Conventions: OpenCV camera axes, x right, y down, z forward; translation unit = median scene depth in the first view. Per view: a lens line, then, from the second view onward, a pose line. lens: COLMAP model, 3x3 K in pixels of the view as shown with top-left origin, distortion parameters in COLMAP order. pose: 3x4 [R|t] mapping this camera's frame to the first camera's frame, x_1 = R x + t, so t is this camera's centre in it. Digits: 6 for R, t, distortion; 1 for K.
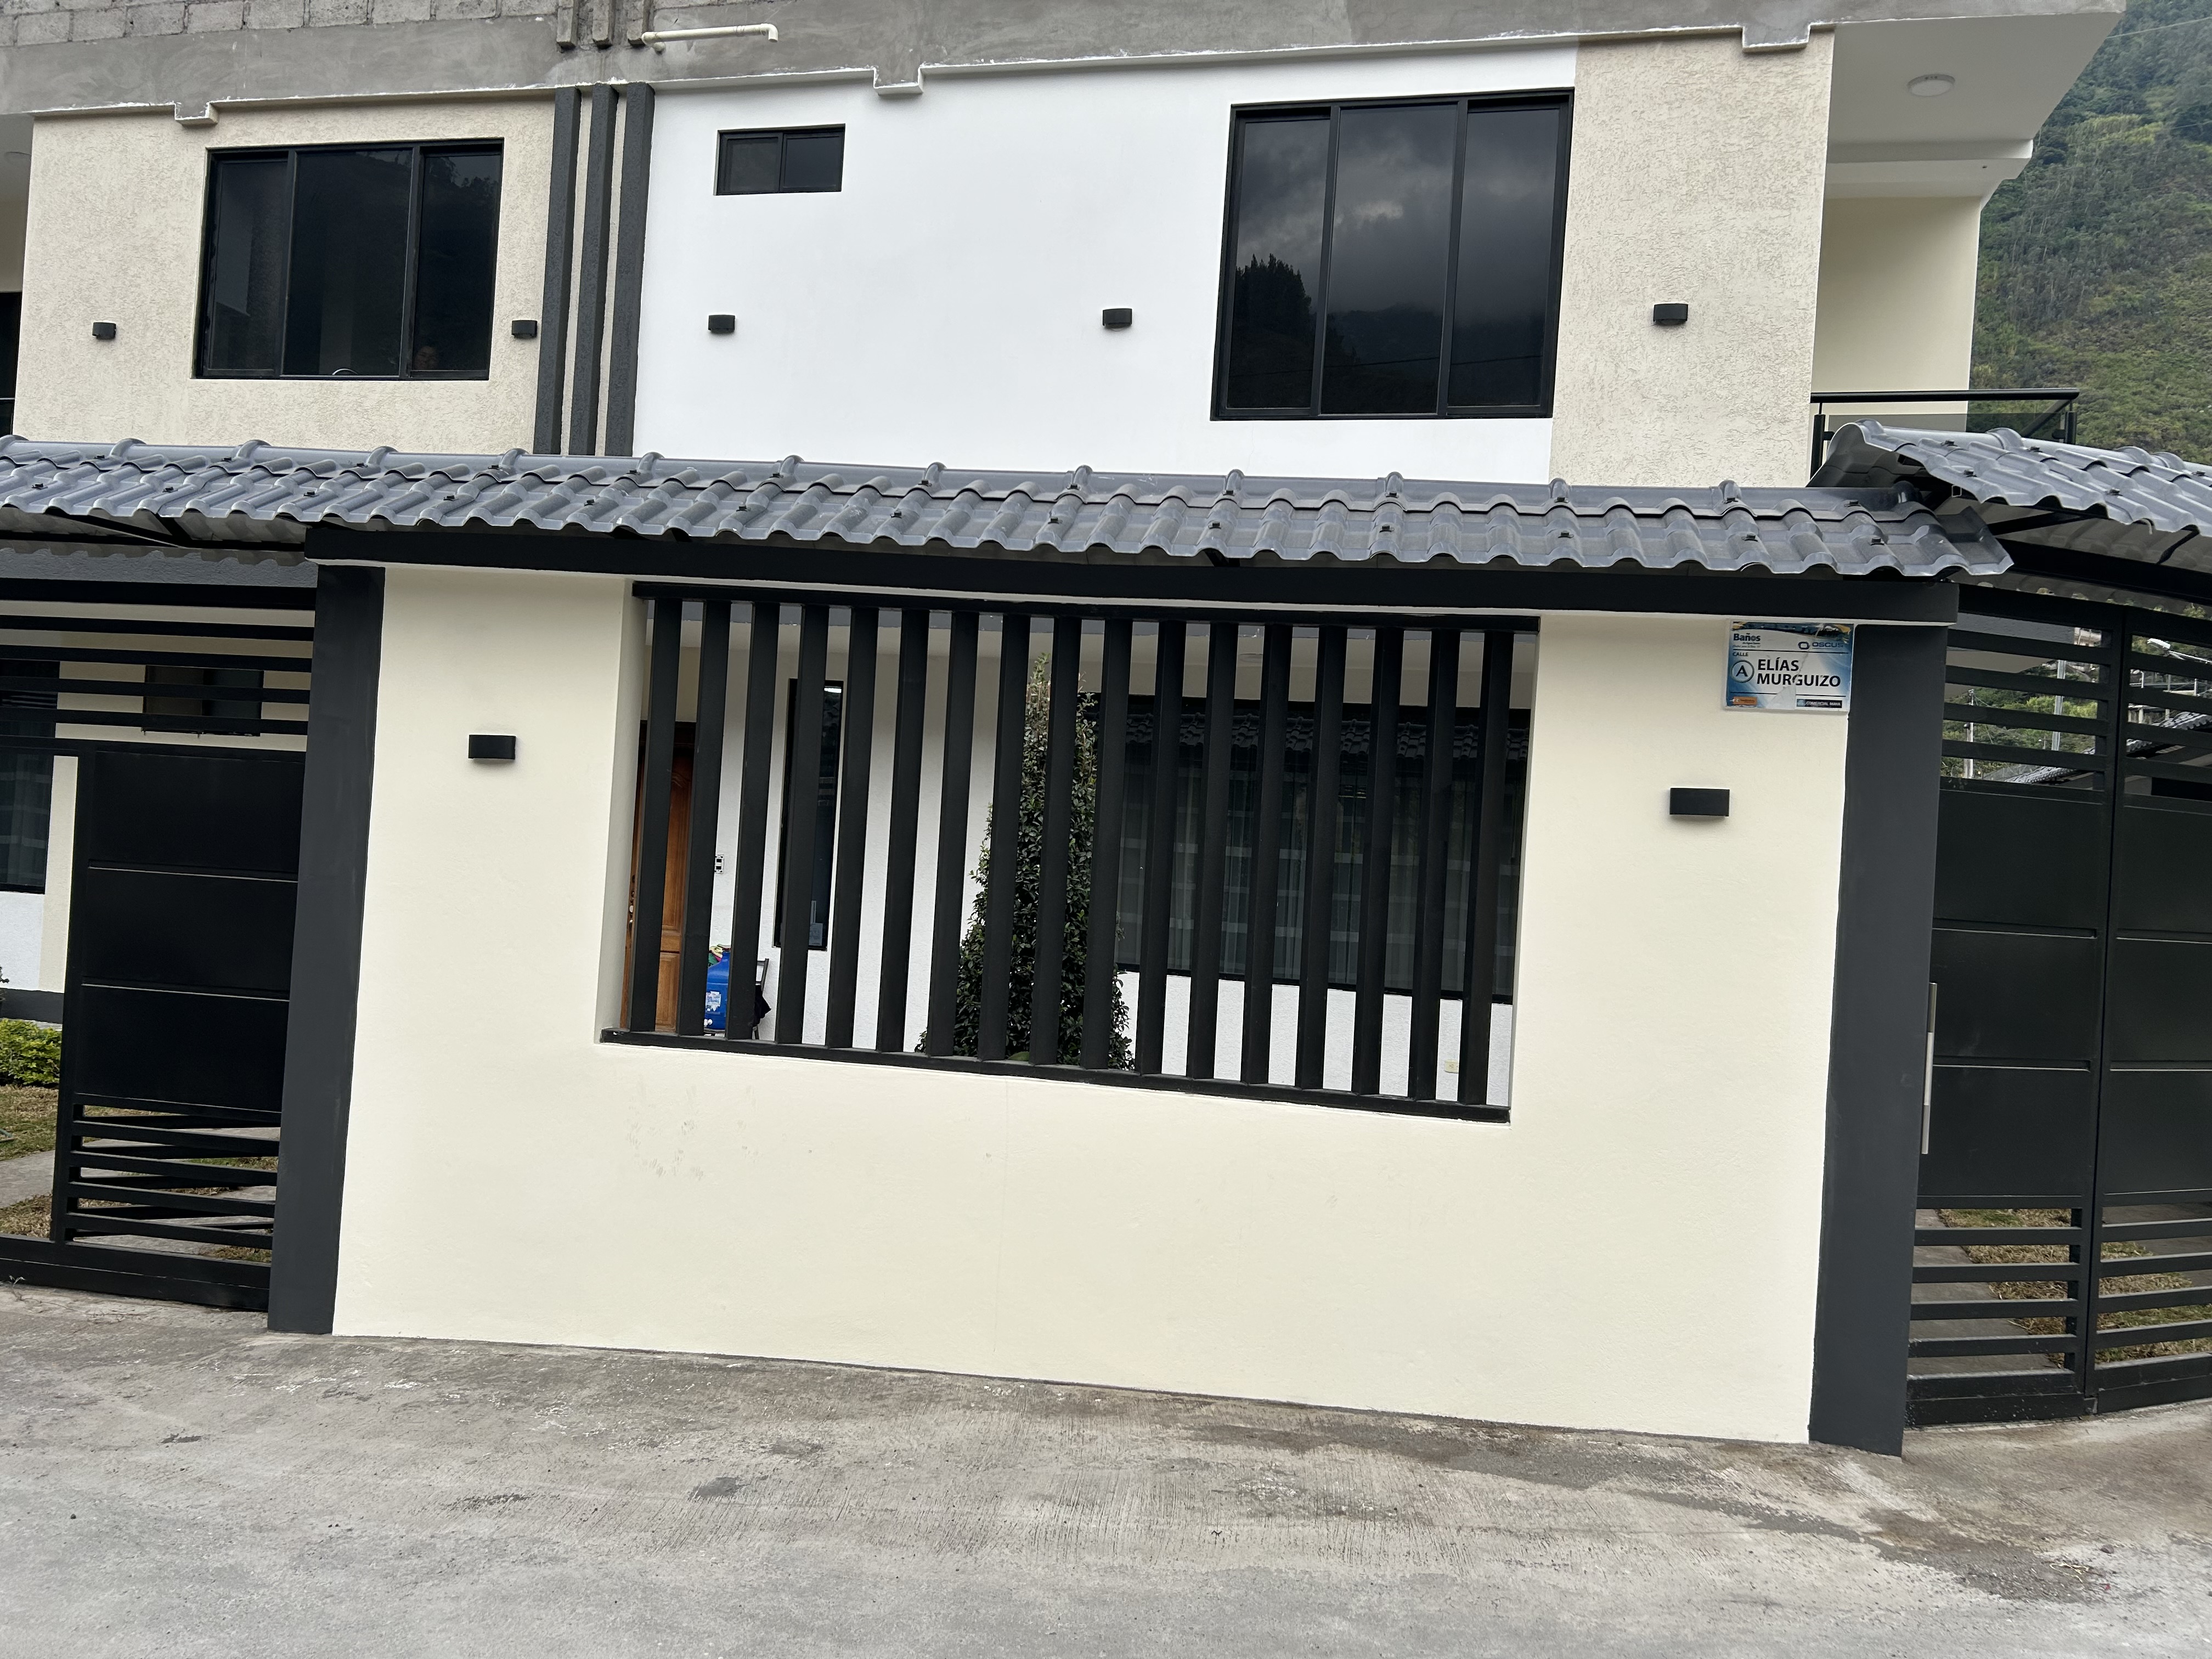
lens RADIAL K [[1655.5, 0, 1108.2], [0, 1655.5, 816.2], [0, 0, 1]] dist [0.052308, -0.050688]
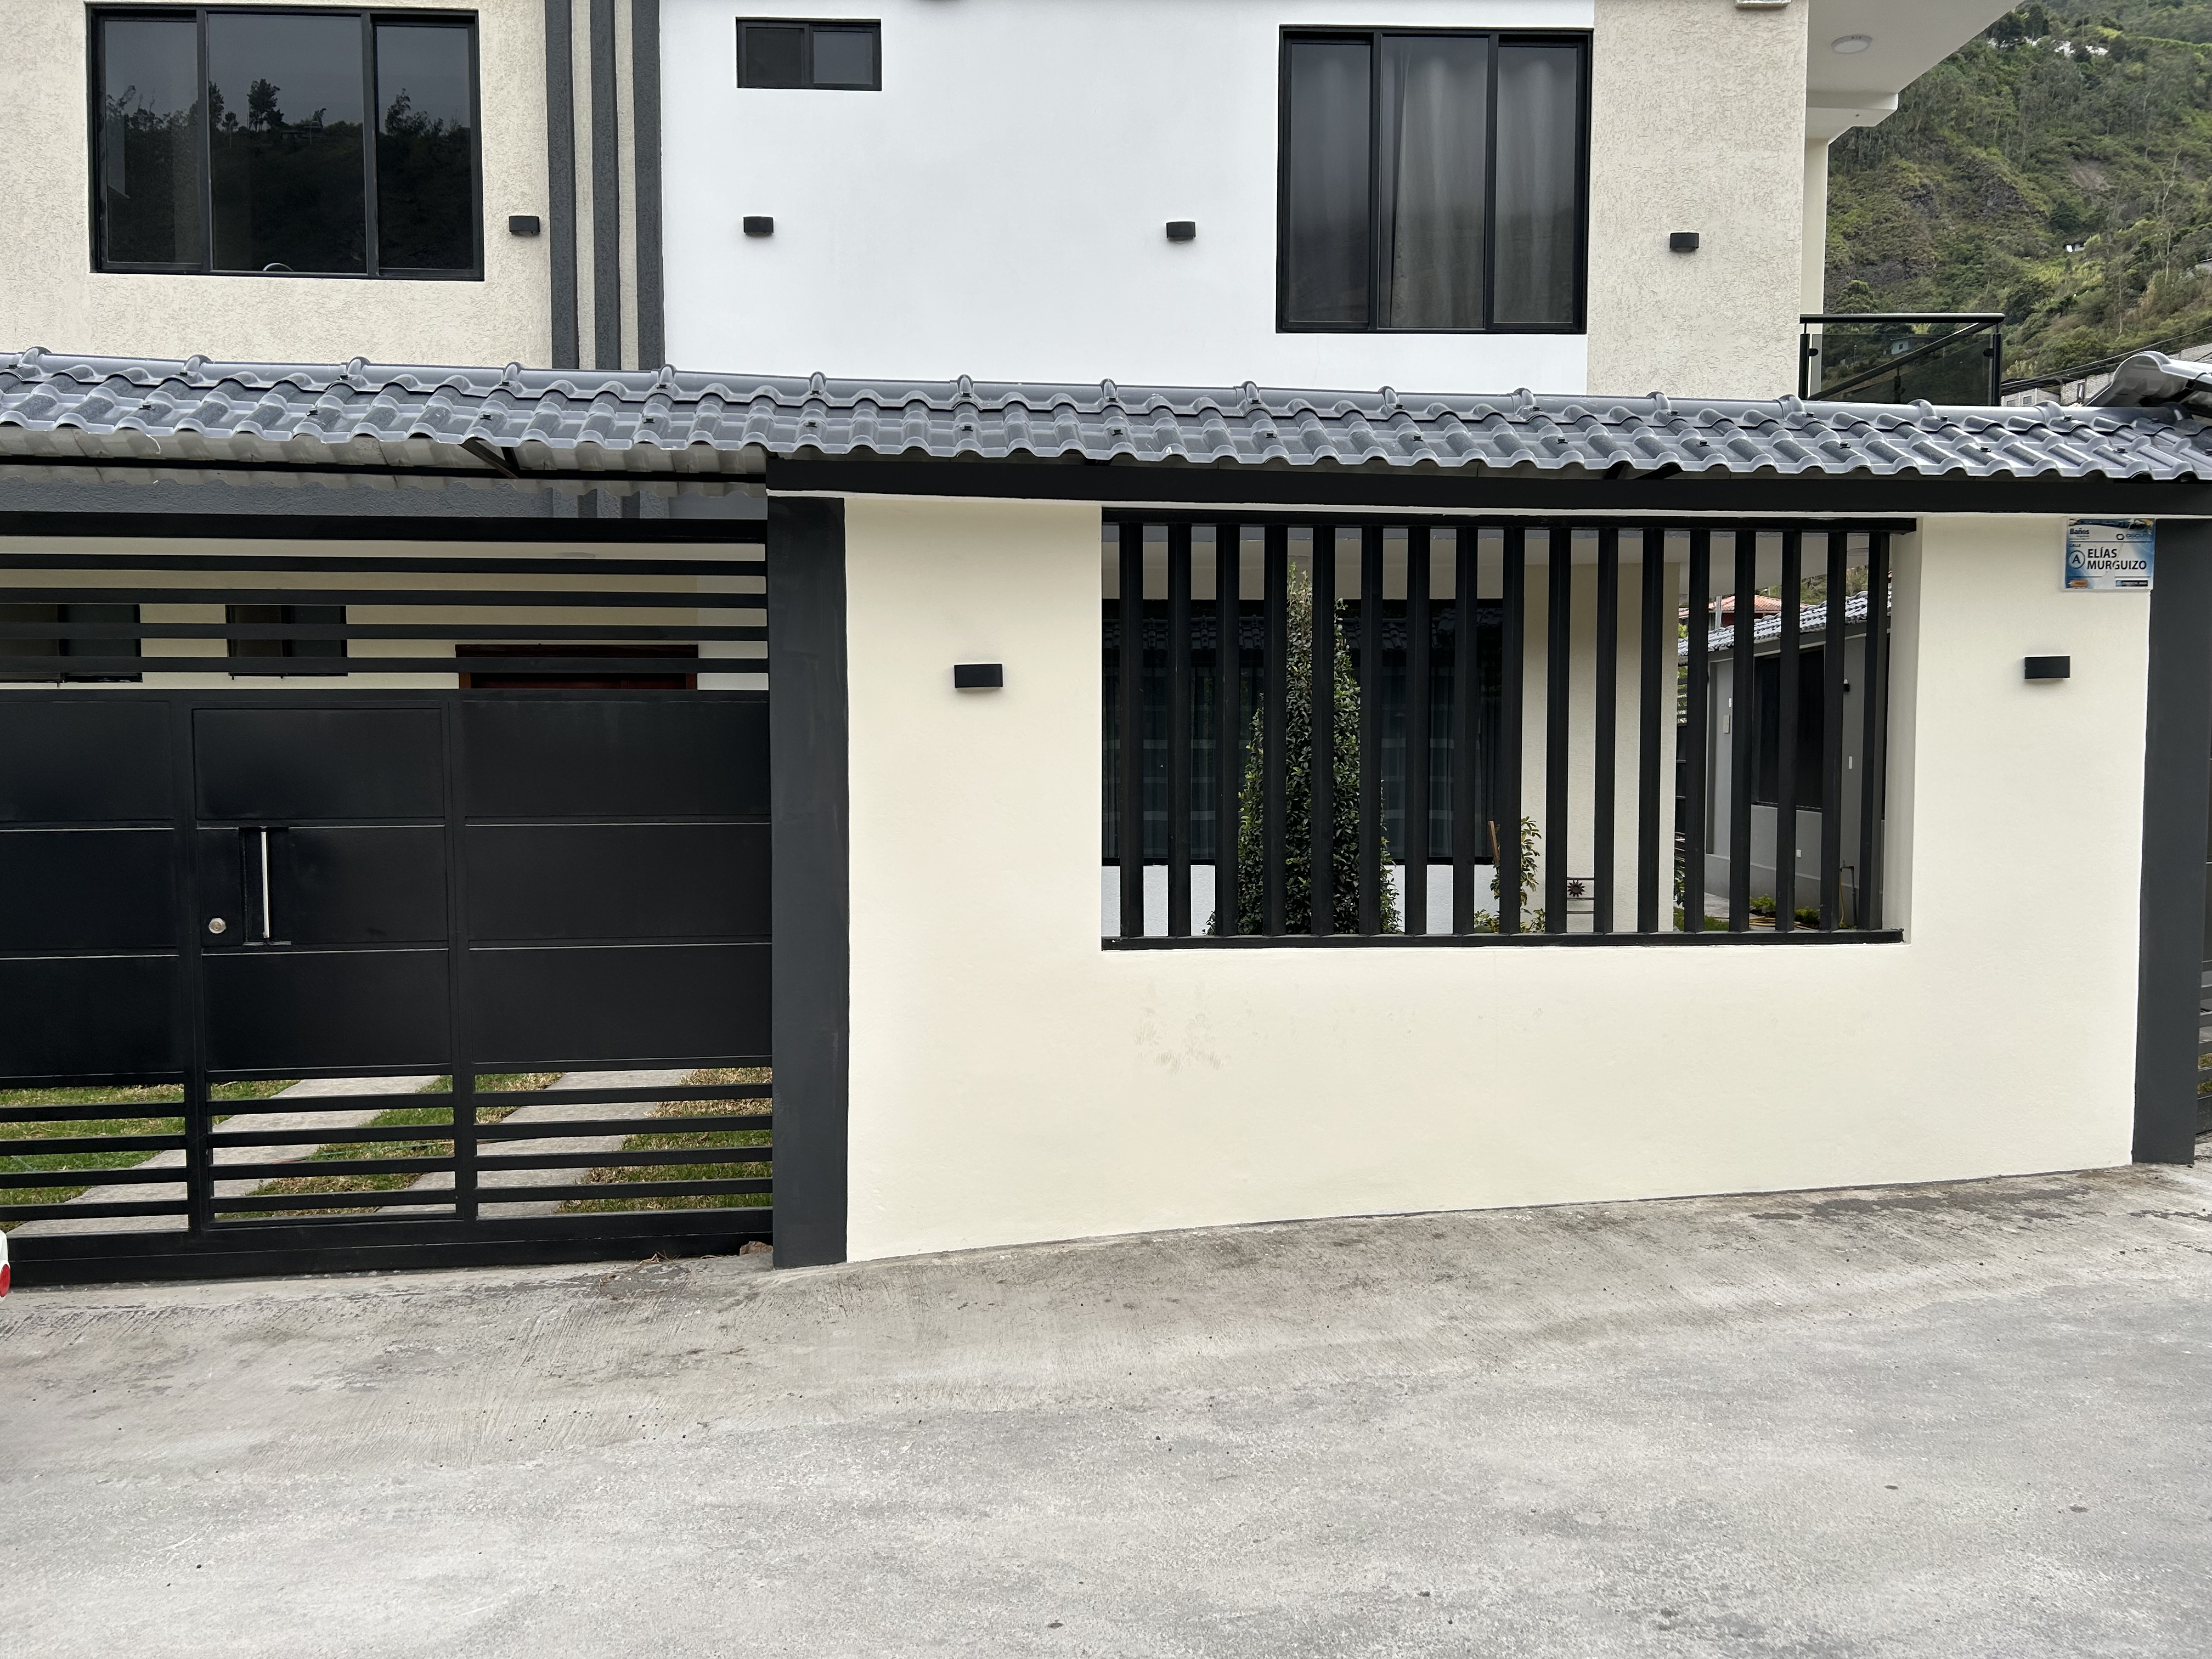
lens RADIAL K [[1655.5, 0, 1100.7], [0, 1655.5, 828.2], [0, 0, 1]] dist [0.052308, -0.050688]
pose [[0.958073, -0.075623, 0.276364, -0.391513], [0.056464, 0.995458, 0.076648, -0.014584], [-0.280905, -0.057830, 0.957992, 0.002824]]
